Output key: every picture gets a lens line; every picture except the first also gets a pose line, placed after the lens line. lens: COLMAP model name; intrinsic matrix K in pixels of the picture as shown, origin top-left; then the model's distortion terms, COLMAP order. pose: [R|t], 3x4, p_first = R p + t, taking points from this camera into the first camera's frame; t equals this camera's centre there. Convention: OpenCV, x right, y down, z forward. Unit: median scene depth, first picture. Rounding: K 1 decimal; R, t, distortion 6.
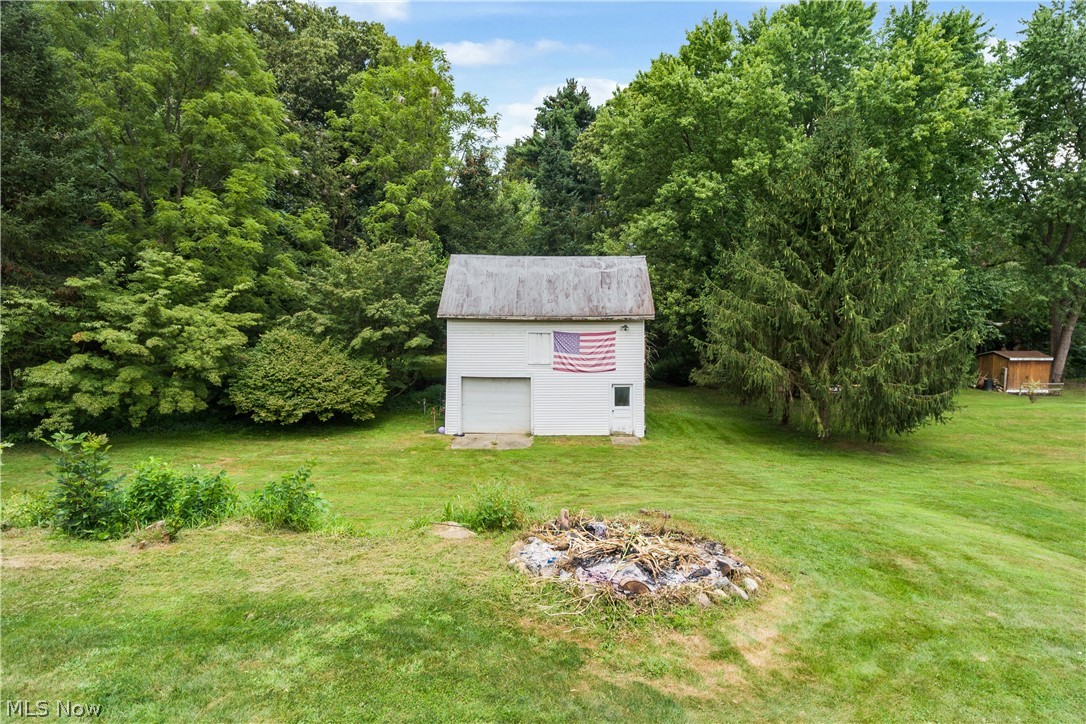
lens RADIAL K [[654.5, 0, 546.0], [0, 654.5, 349.0], [0, 0, 1]] dist [-0.001790, -0.000170]
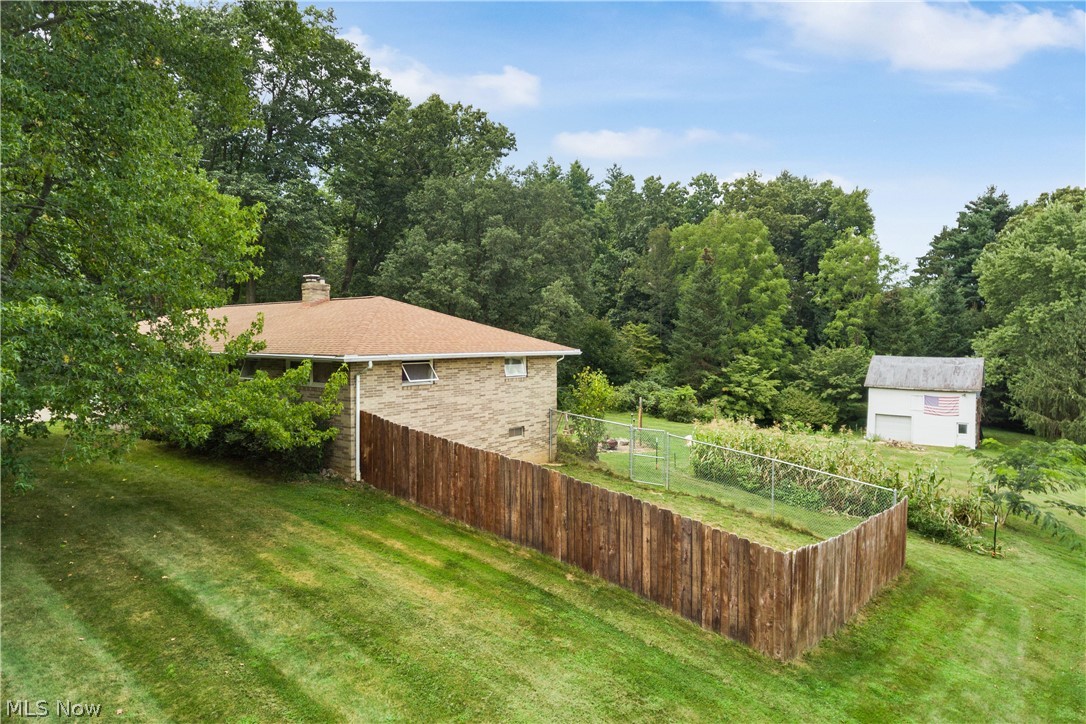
lens RADIAL K [[654.5, 0, 546.0], [0, 654.5, 349.0], [0, 0, 1]] dist [-0.001790, -0.000170]
pose [[0.810044, 0.012954, -0.586226, 0.246656], [-0.048106, 0.997854, -0.044424, -0.022247], [0.584393, 0.064186, 0.808928, -1.367951]]
